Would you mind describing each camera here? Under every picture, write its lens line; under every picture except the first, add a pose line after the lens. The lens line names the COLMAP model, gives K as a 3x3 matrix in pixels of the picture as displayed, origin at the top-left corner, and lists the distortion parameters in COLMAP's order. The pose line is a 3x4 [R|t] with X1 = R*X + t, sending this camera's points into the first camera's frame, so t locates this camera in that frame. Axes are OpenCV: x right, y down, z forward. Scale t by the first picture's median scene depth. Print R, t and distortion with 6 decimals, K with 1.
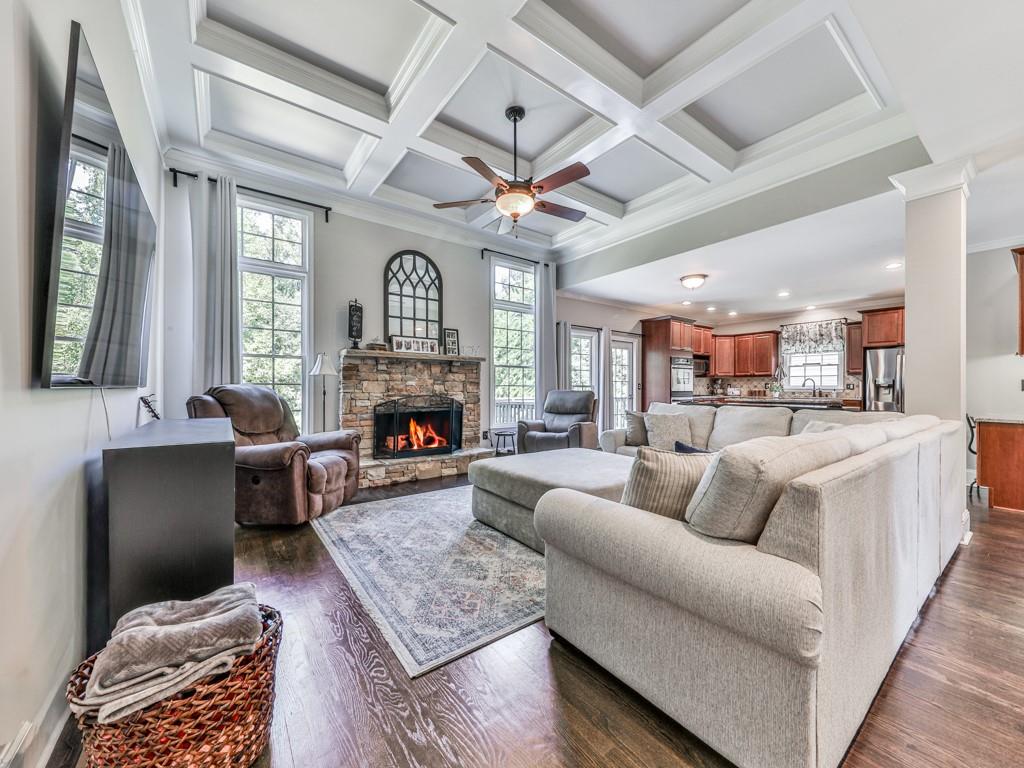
lens RADIAL K [[387.1, 0, 512.0], [0, 387.1, 384.0], [0, 0, 1]] dist [0.000028, 0.000076]
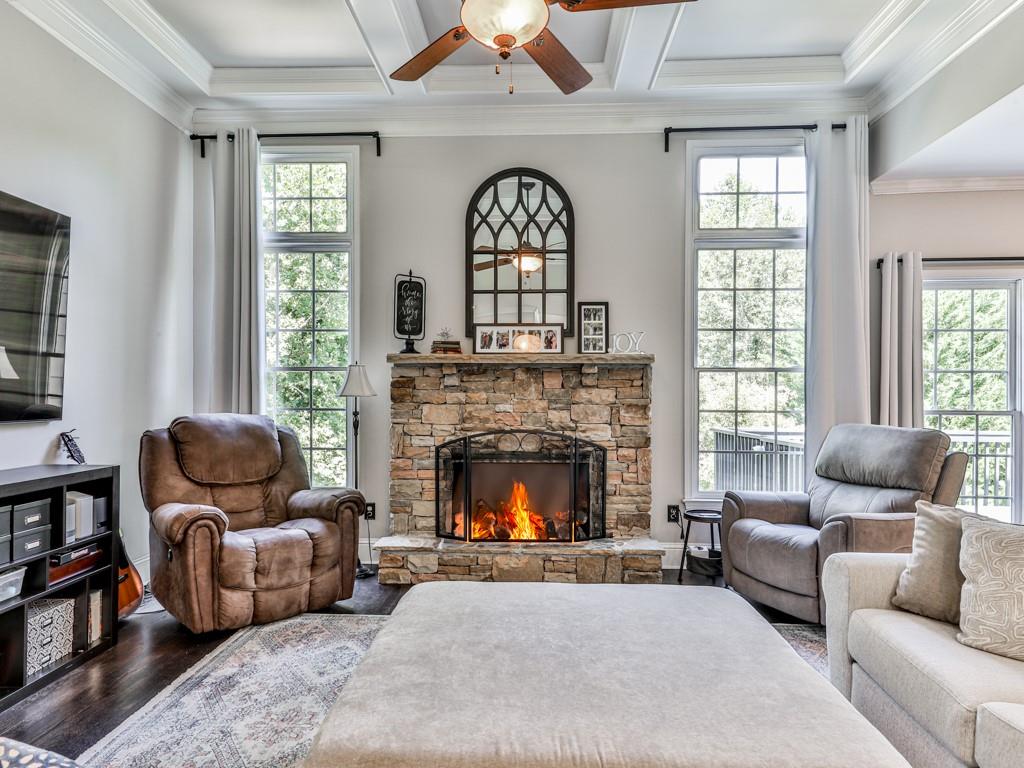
lens RADIAL K [[639.3, 0, 512.0], [0, 639.3, 384.0], [0, 0, 1]] dist [0.032558, 0.000059]
pose [[0.775487, -0.009444, -0.631293, 0.317022], [0.004986, 0.999949, -0.008835, -0.026810], [0.631344, 0.003704, 0.775494, 0.280098]]
